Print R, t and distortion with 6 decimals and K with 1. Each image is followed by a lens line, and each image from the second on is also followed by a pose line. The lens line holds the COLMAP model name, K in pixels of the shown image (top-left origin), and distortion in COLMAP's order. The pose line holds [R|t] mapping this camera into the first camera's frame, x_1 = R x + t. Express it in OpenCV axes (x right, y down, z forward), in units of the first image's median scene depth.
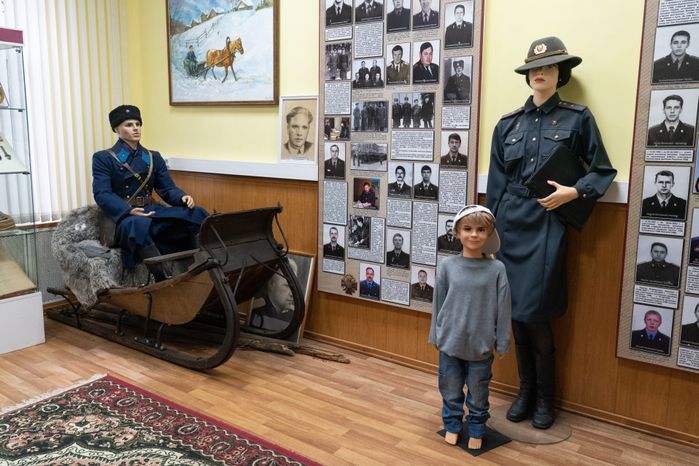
lens RADIAL K [[566.6, 0, 349.6], [0, 566.6, 233.1], [0, 0, 1]] dist [0.007815, 0.002152]
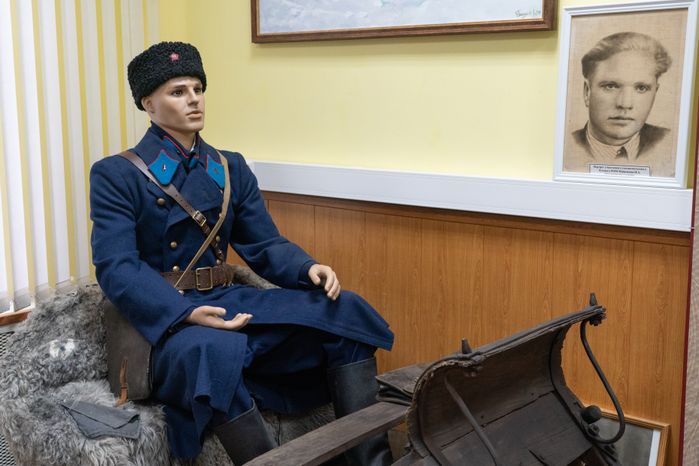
lens RADIAL K [[857.3, 0, 349.5], [0, 857.3, 232.1], [0, 0, 1]] dist [0.050086, 0.000000]
pose [[0.996248, -0.008009, -0.086175, -0.216657], [0.007355, 0.999942, -0.007900, -0.085450], [0.086233, 0.007237, 0.996249, 0.405213]]
